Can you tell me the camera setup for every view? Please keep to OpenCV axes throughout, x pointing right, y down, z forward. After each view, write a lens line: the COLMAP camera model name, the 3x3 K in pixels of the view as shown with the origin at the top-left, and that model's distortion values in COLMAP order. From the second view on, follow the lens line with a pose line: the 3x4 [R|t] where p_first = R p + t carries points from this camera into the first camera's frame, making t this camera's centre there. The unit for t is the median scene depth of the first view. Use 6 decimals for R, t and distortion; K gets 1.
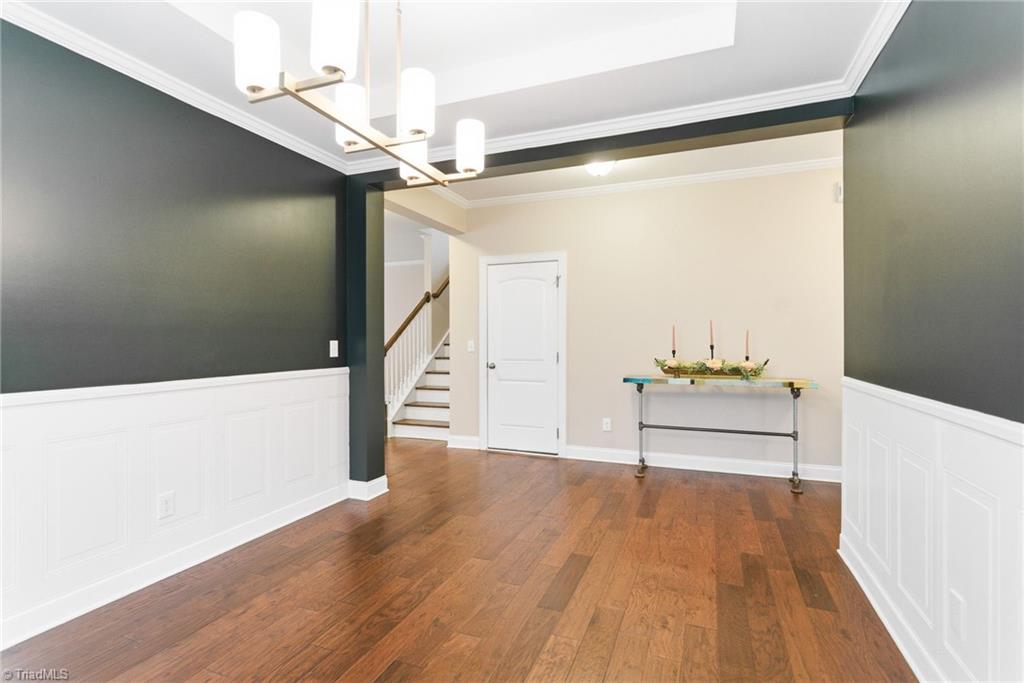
lens RADIAL K [[477.2, 0, 509.0], [0, 477.2, 342.5], [0, 0, 1]] dist [0.007734, -0.001183]
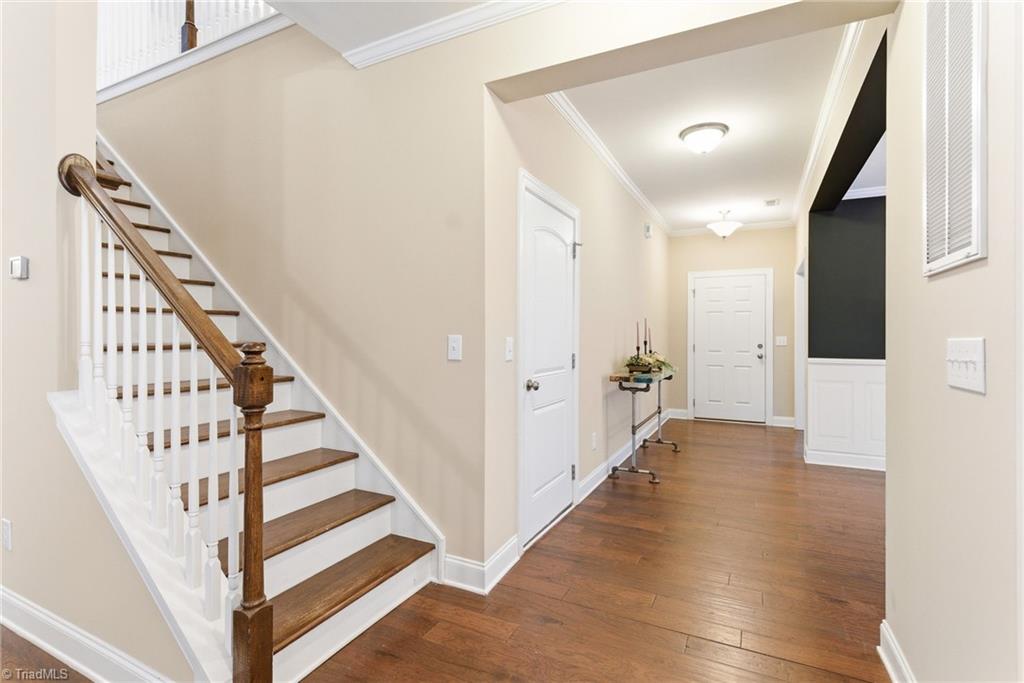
lens RADIAL K [[477.2, 0, 515.3], [0, 477.2, 335.1], [0, 0, 1]] dist [0.007734, -0.001183]
pose [[0.074230, 0.002047, 0.997239, -0.590916], [0.000983, 0.999997, -0.002126, -0.004917], [-0.997241, 0.001138, 0.074228, 1.033766]]
